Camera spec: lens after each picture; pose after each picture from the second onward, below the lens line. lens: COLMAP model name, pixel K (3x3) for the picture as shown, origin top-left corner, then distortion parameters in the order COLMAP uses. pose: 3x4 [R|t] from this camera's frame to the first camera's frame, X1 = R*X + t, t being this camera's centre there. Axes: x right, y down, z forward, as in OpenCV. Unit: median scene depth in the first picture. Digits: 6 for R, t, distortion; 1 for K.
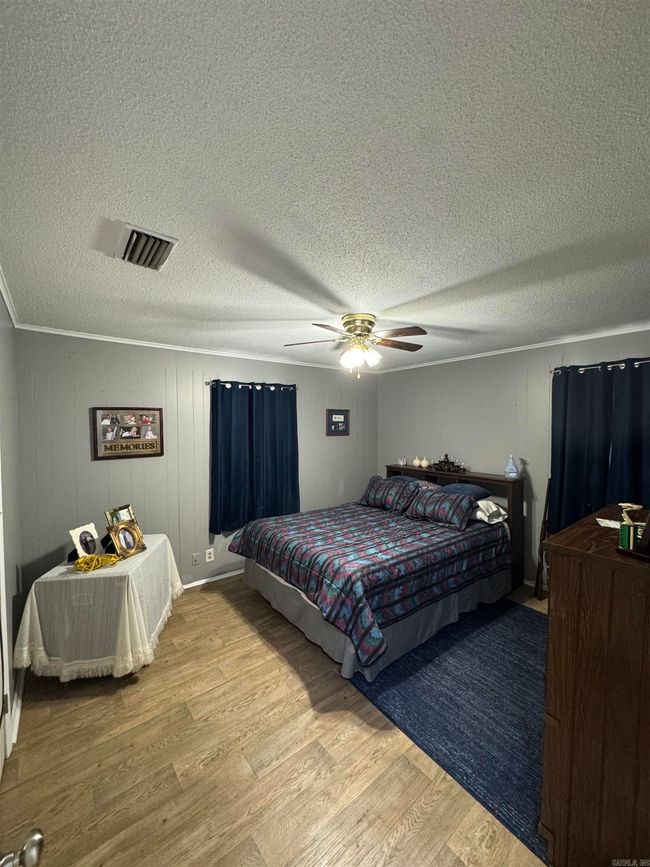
lens RADIAL K [[344.4, 0, 325.0], [0, 344.4, 433.5], [0, 0, 1]] dist [-0.003312, -0.000236]
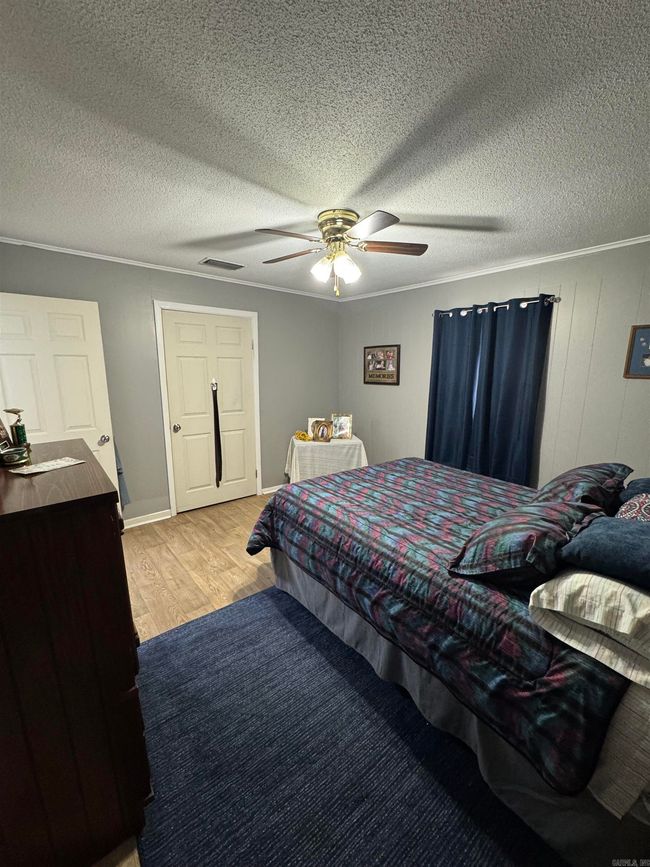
lens RADIAL K [[344.4, 0, 325.0], [0, 344.4, 433.5], [0, 0, 1]] dist [-0.003312, -0.000236]
pose [[0.023232, 0.195245, -0.980479, 0.806960], [-0.033023, 0.980359, 0.194439, 0.005198], [0.999185, 0.027861, 0.029223, 0.785583]]
